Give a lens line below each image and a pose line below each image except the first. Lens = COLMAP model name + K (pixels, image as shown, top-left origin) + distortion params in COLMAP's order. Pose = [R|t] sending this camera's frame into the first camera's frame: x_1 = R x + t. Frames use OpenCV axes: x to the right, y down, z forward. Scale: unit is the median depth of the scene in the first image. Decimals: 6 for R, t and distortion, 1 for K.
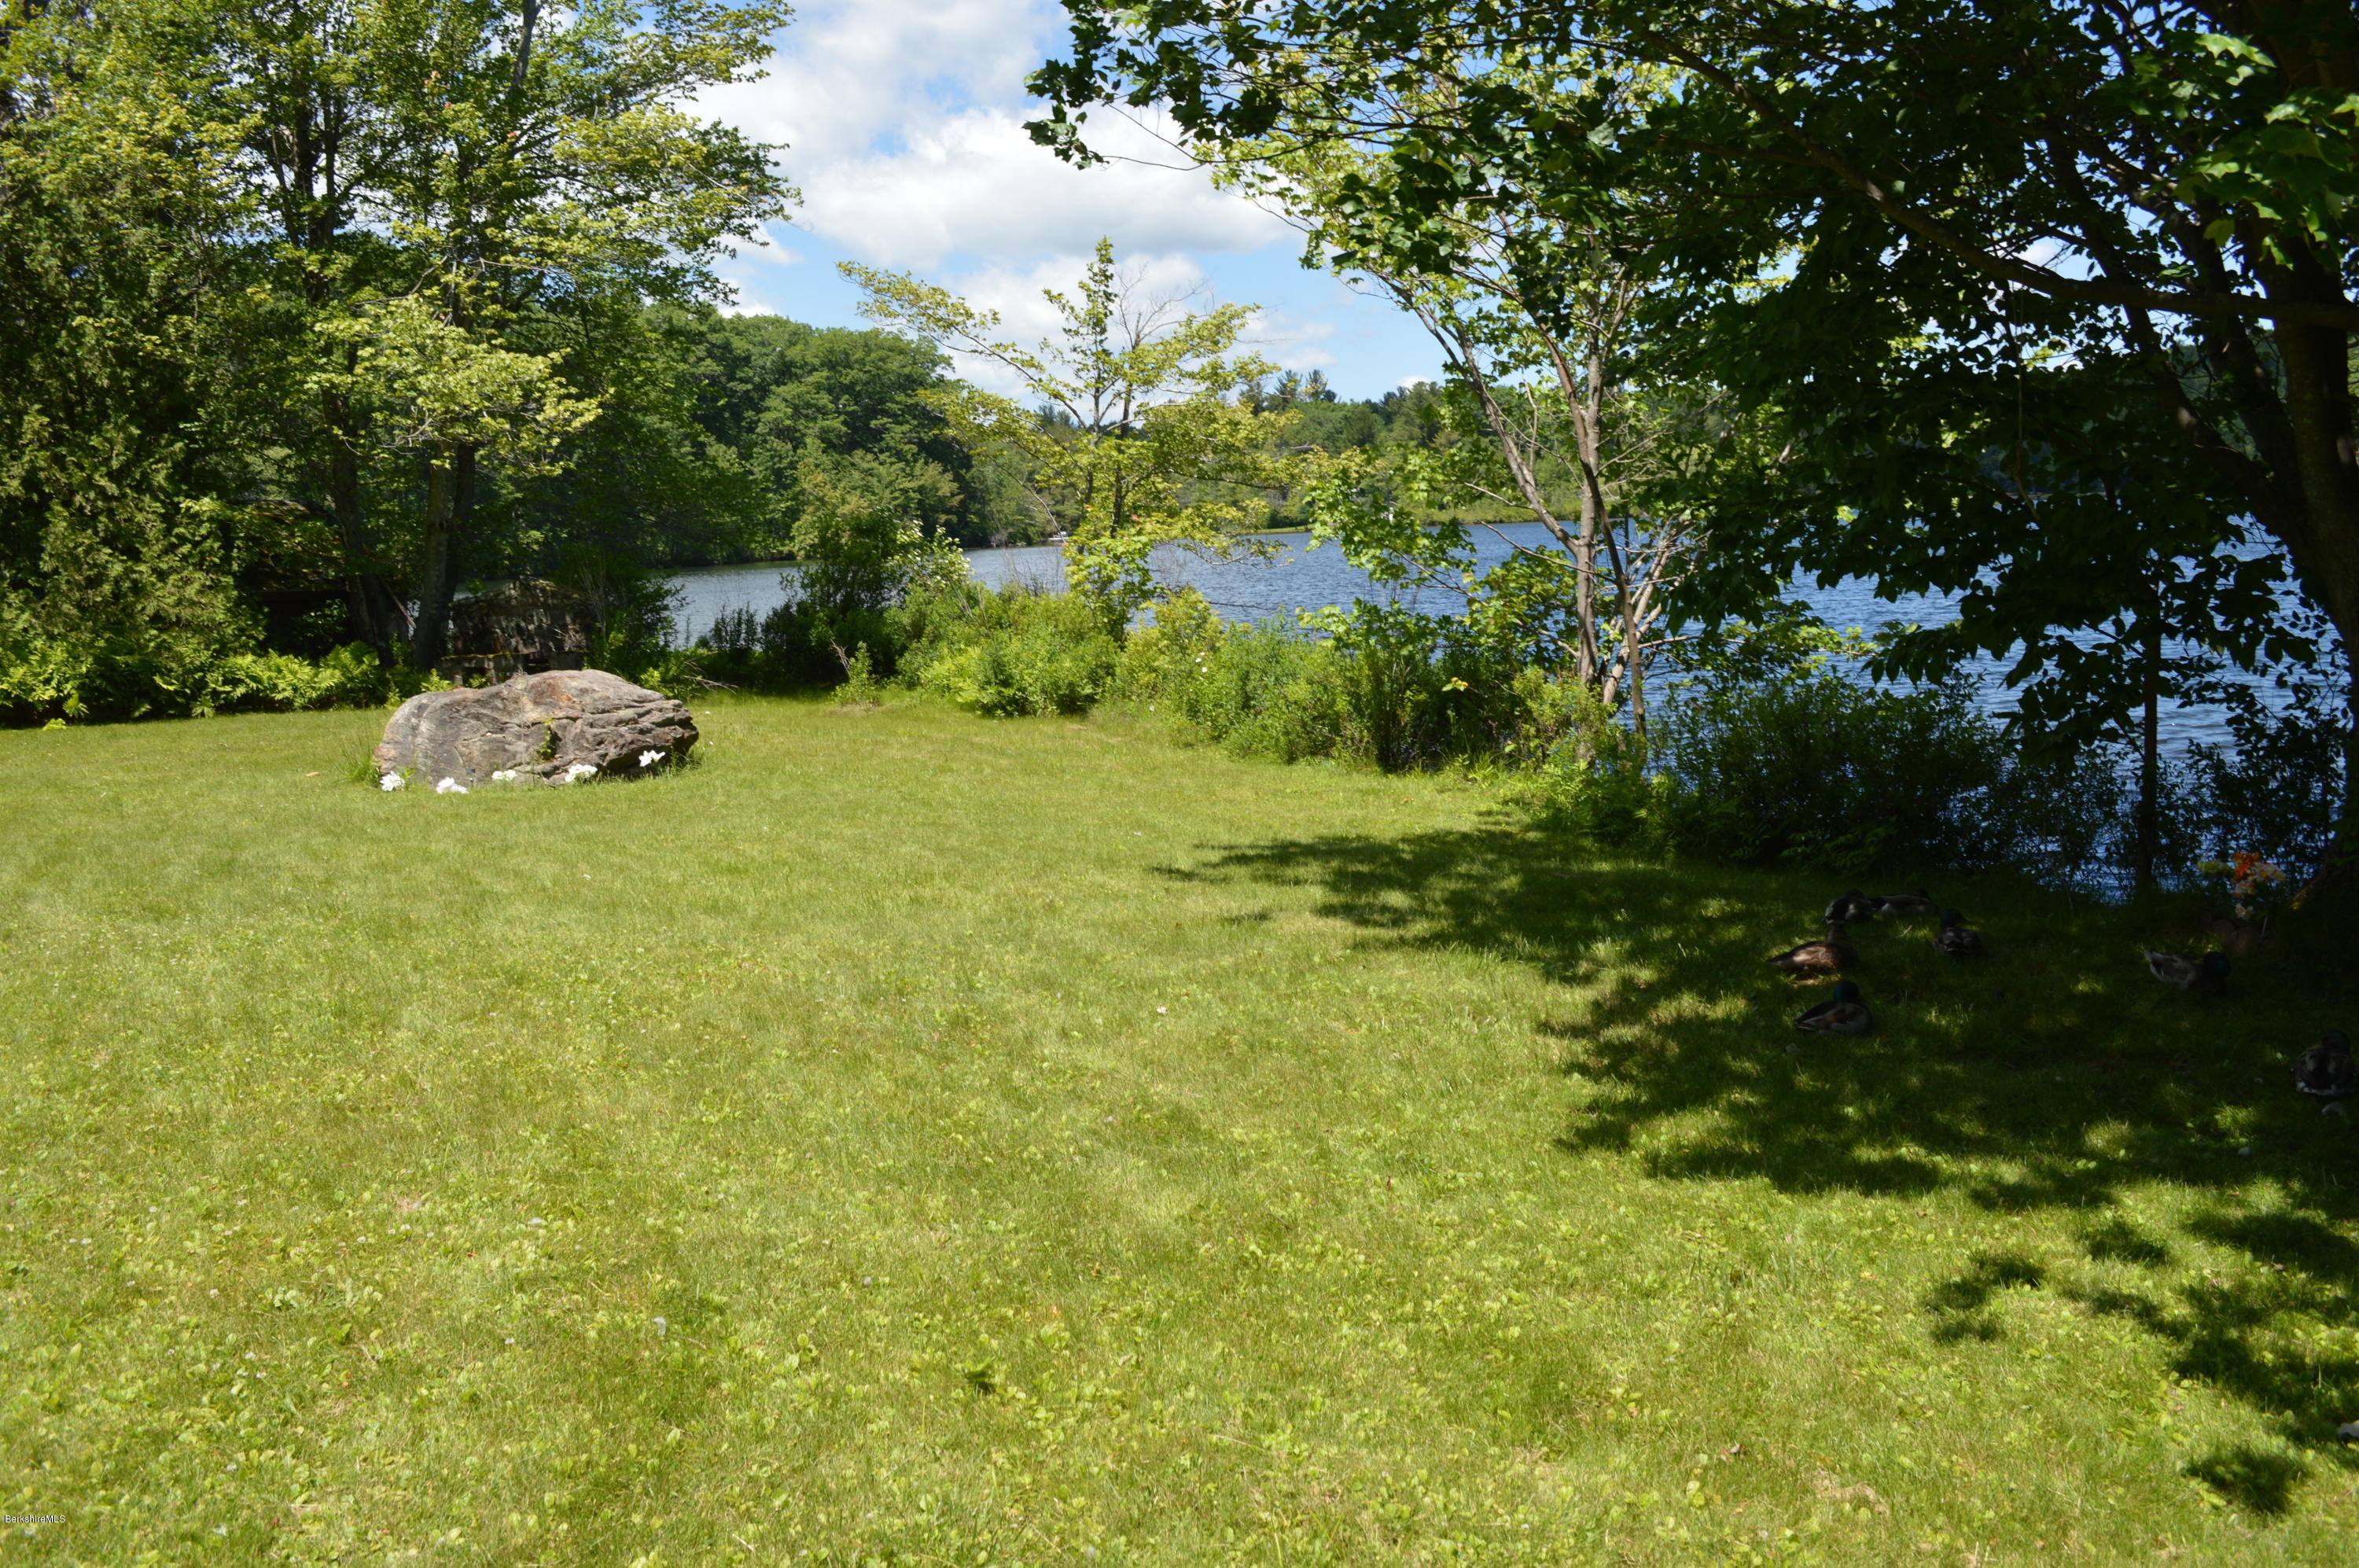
lens RADIAL K [[1949.2, 0, 1190.3], [0, 1949.2, 773.6], [0, 0, 1]] dist [0.004924, 0.005303]
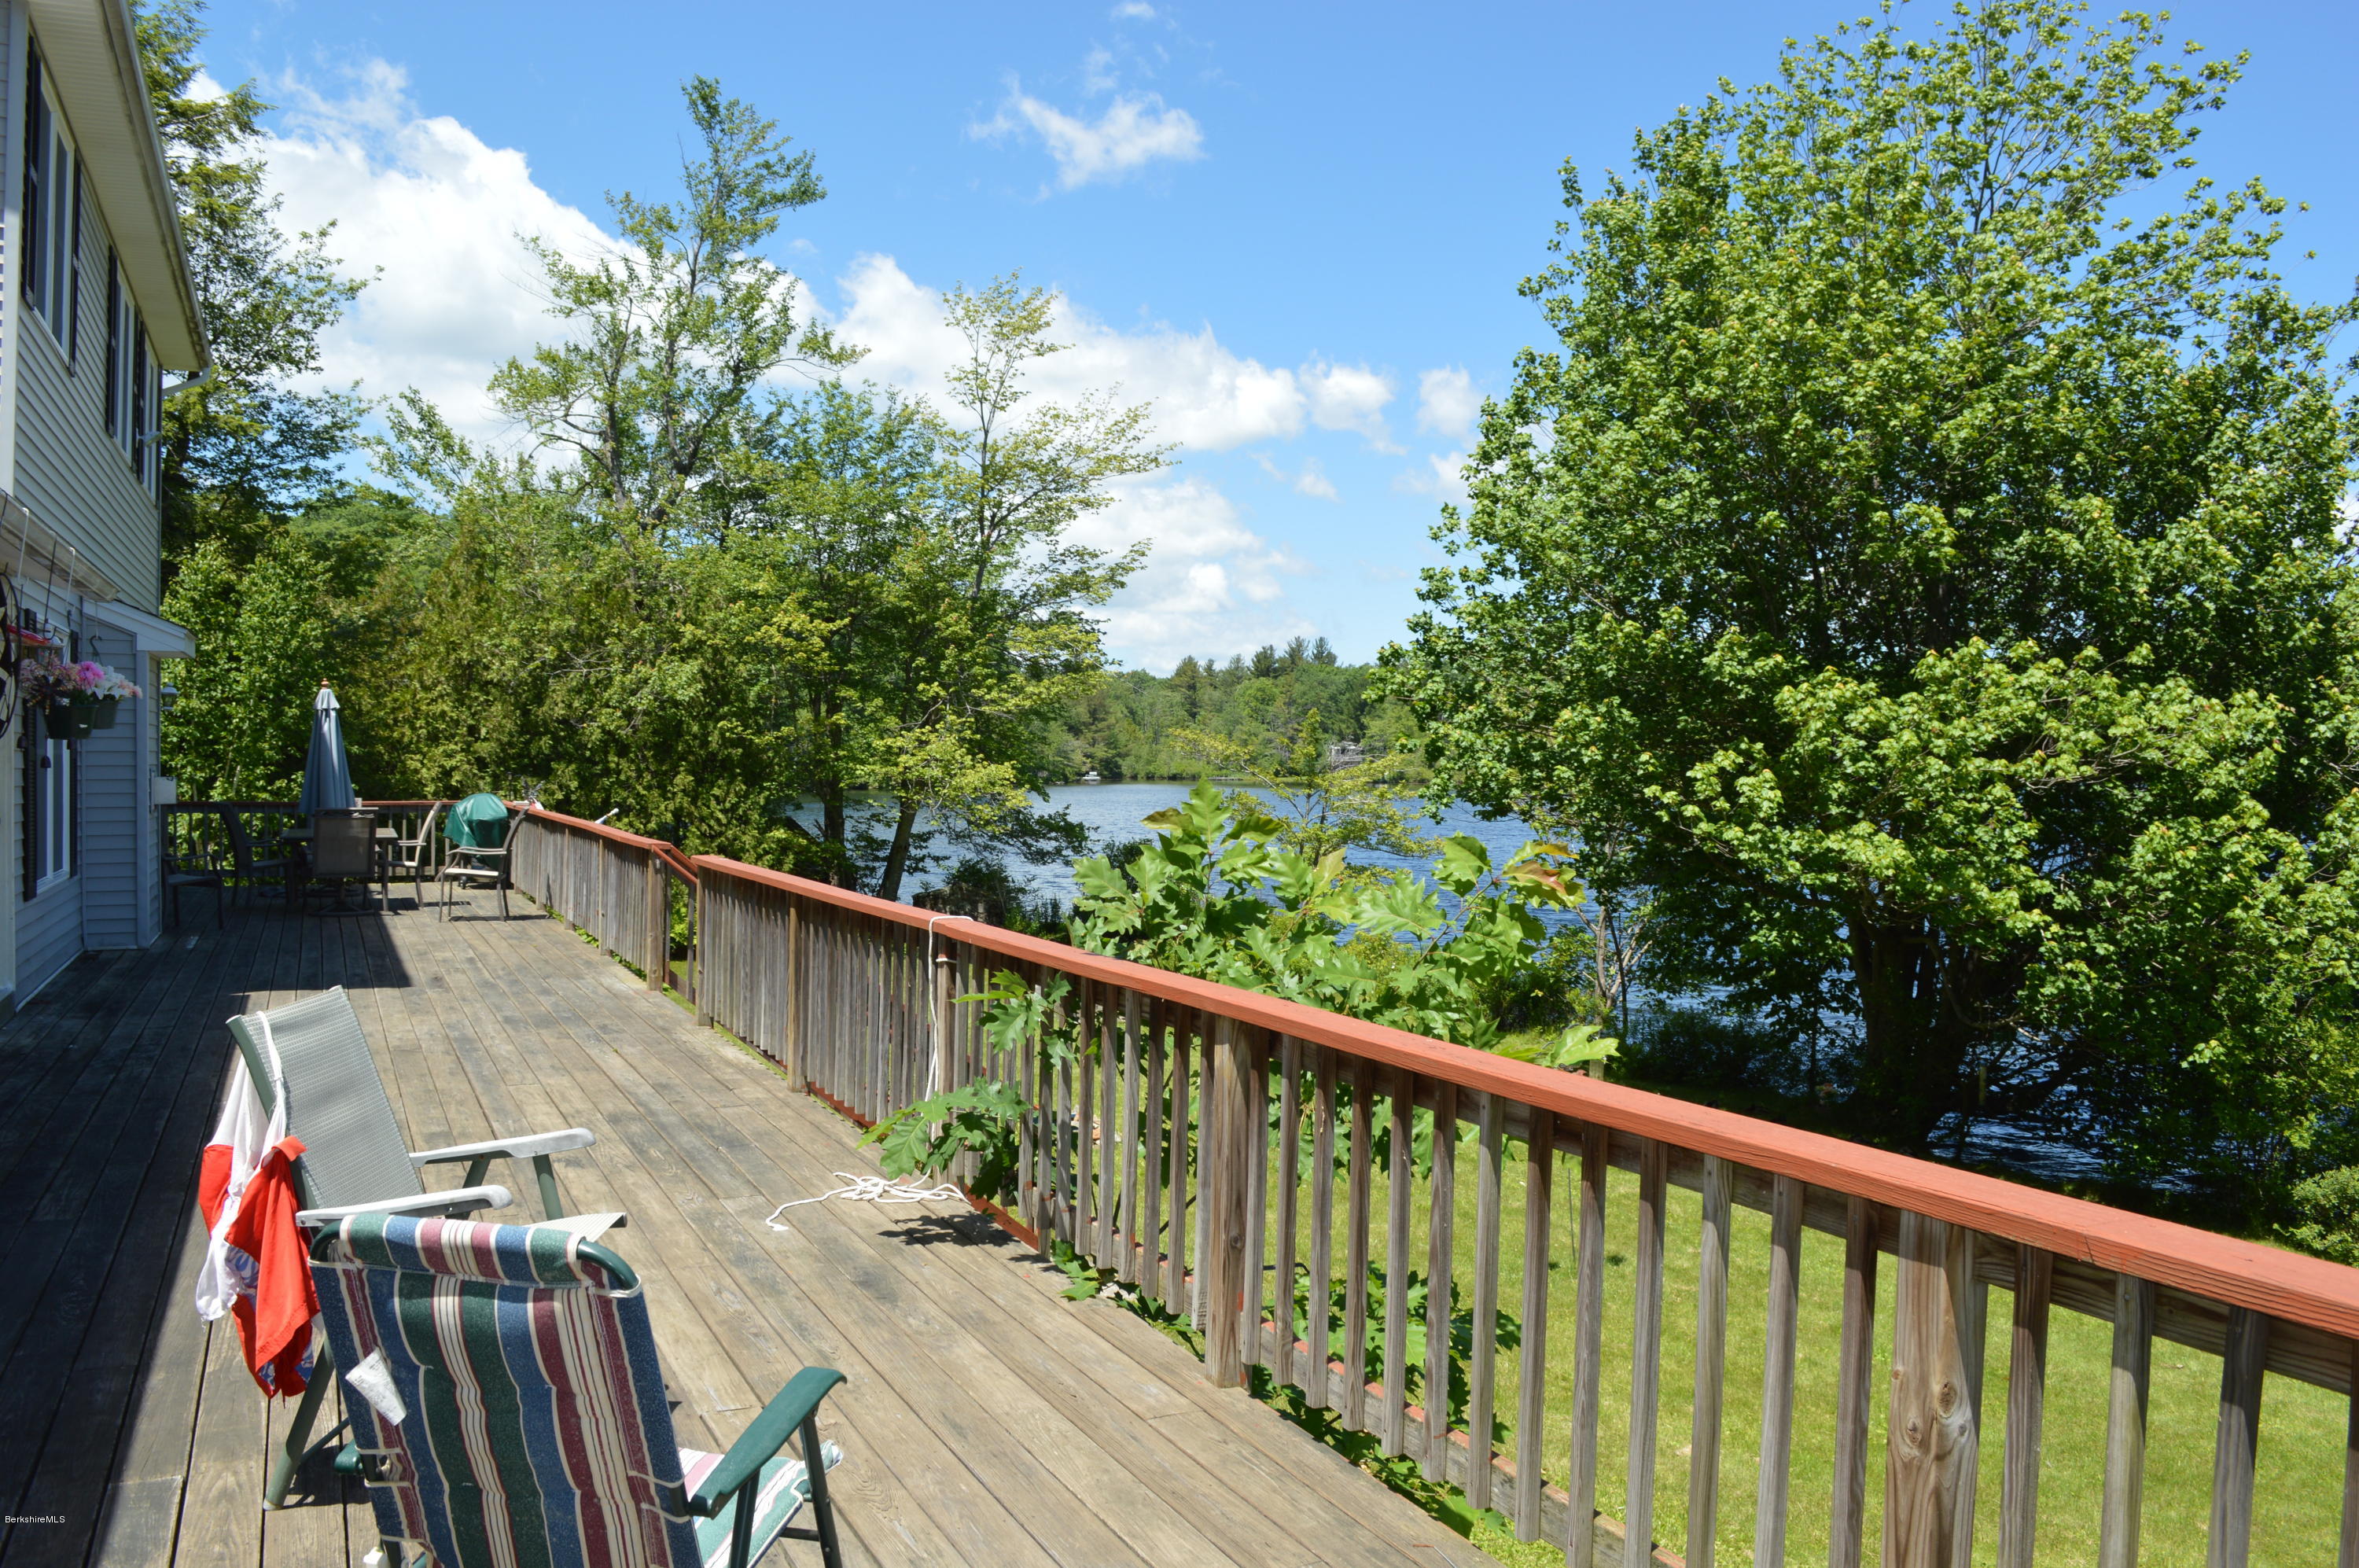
lens RADIAL K [[1943.3, 0, 1171.9], [0, 1943.3, 801.6], [0, 0, 1]] dist [-0.084897, 0.018128]
pose [[0.998762, 0.048819, 0.009502, -0.181283], [-0.047712, 0.994422, -0.094067, -0.021943], [-0.014041, 0.093497, 0.995521, -0.688805]]
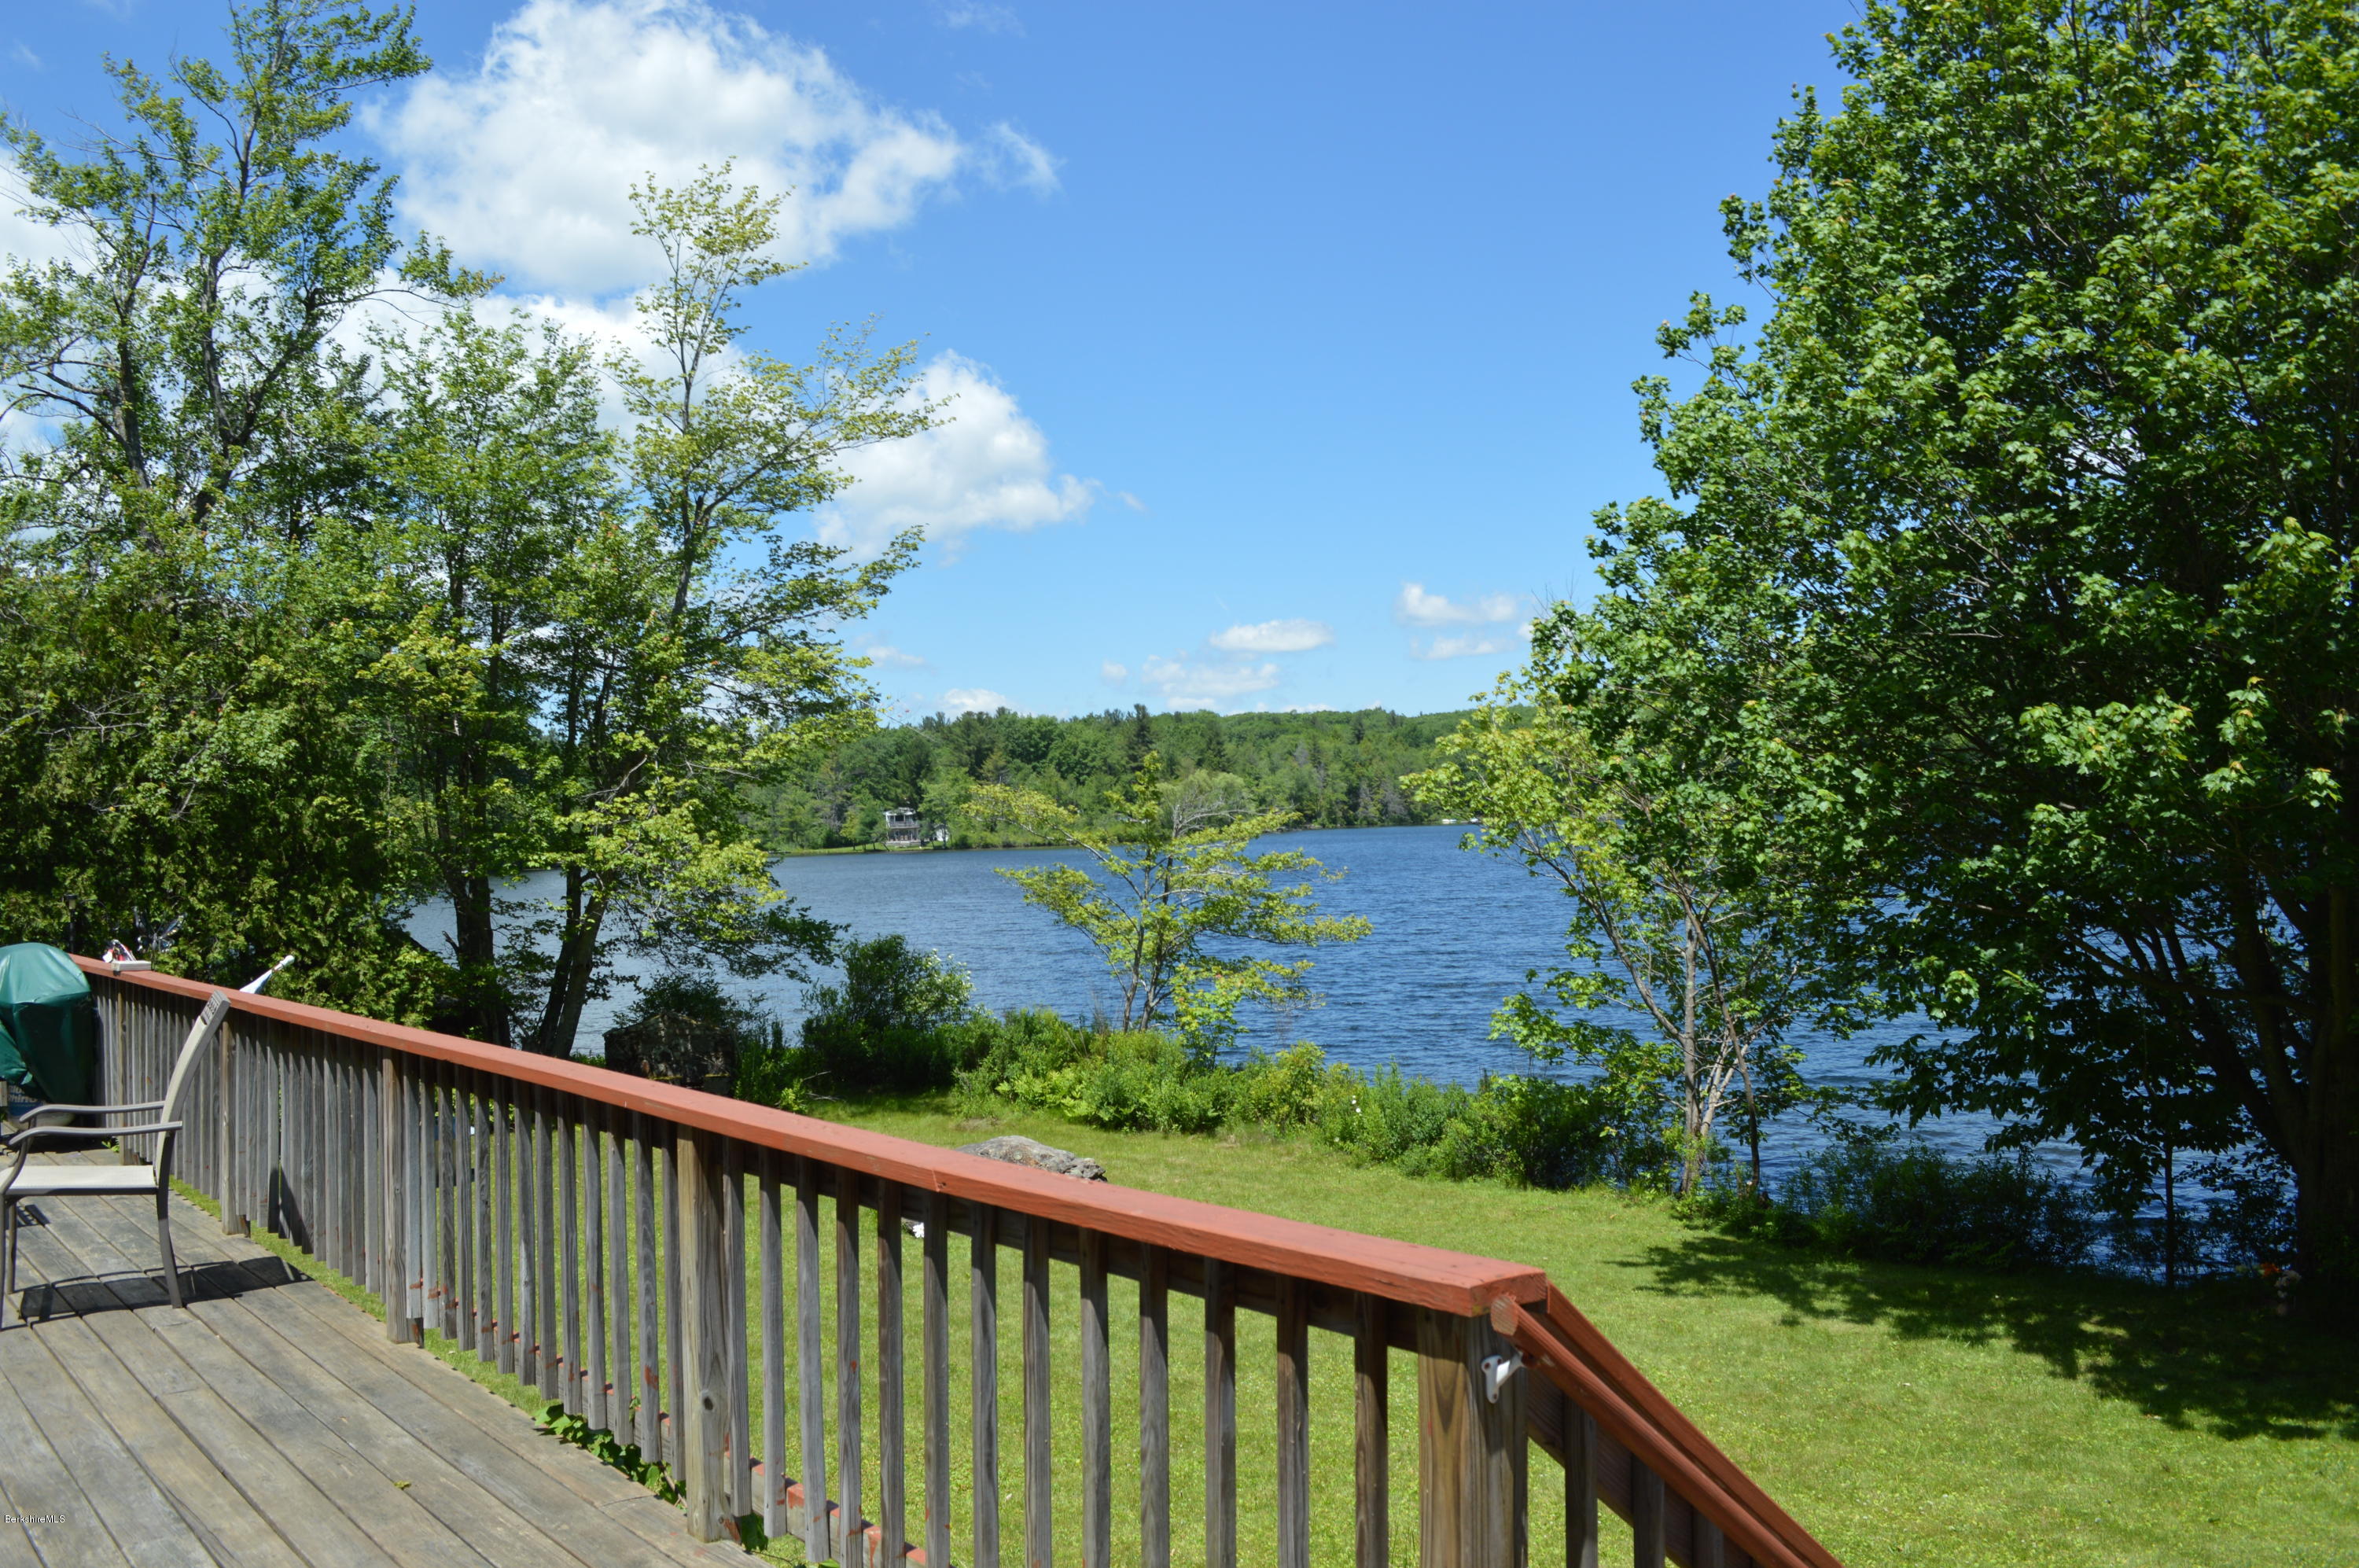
lens RADIAL K [[1943.3, 0, 1112.5], [0, 1943.3, 808.7], [0, 0, 1]] dist [-0.084897, 0.018128]
pose [[0.971070, 0.011793, 0.238505, -0.372282], [0.019443, 0.991559, -0.128190, -0.068890], [-0.238004, 0.129119, 0.962643, -0.223454]]
